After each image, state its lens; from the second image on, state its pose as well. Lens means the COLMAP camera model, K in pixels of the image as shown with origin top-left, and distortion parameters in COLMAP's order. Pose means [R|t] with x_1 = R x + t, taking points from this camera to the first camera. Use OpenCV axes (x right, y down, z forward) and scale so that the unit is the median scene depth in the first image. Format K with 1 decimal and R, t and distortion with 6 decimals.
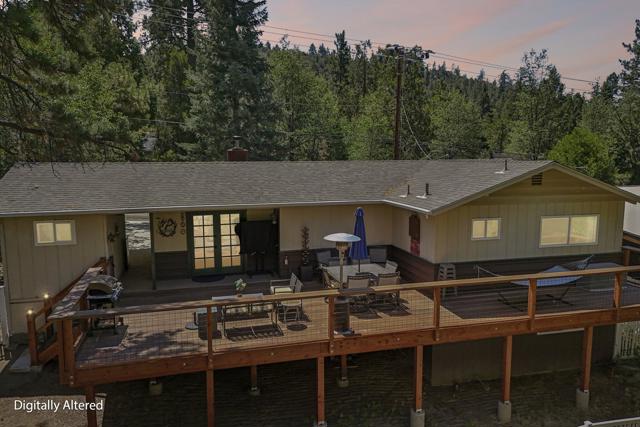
lens RADIAL K [[476.2, 0, 320.0], [0, 476.2, 213.5], [0, 0, 1]] dist [0.026084, -0.008872]
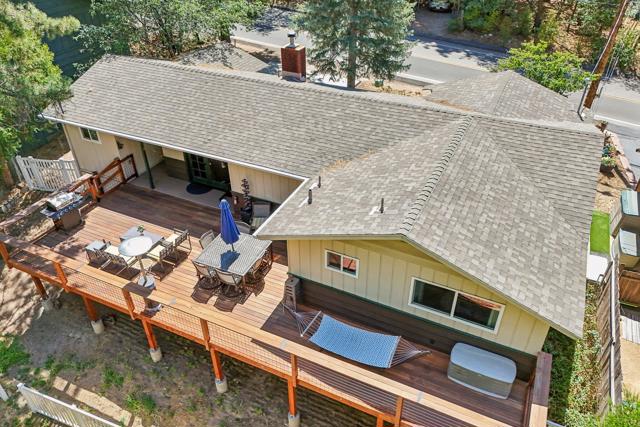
lens RADIAL K [[476.2, 0, 320.0], [0, 476.2, 213.5], [0, 0, 1]] dist [0.026084, -0.008872]
pose [[0.757115, 0.373202, -0.536188, 0.843239], [-0.078821, 0.866950, 0.492123, -0.534991], [0.648510, -0.330331, 0.685796, 0.454956]]
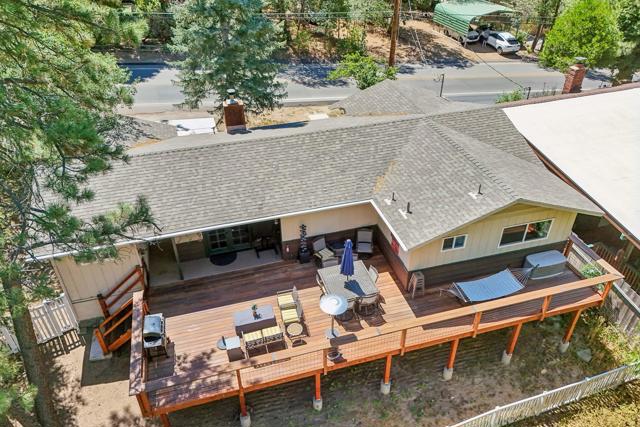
lens RADIAL K [[476.2, 0, 320.0], [0, 476.2, 213.5], [0, 0, 1]] dist [0.026084, -0.008872]
pose [[0.999894, -0.011309, 0.009168, 0.000791], [0.005772, 0.886109, 0.463440, -0.663146], [-0.013365, -0.463338, 0.886081, -0.023762]]
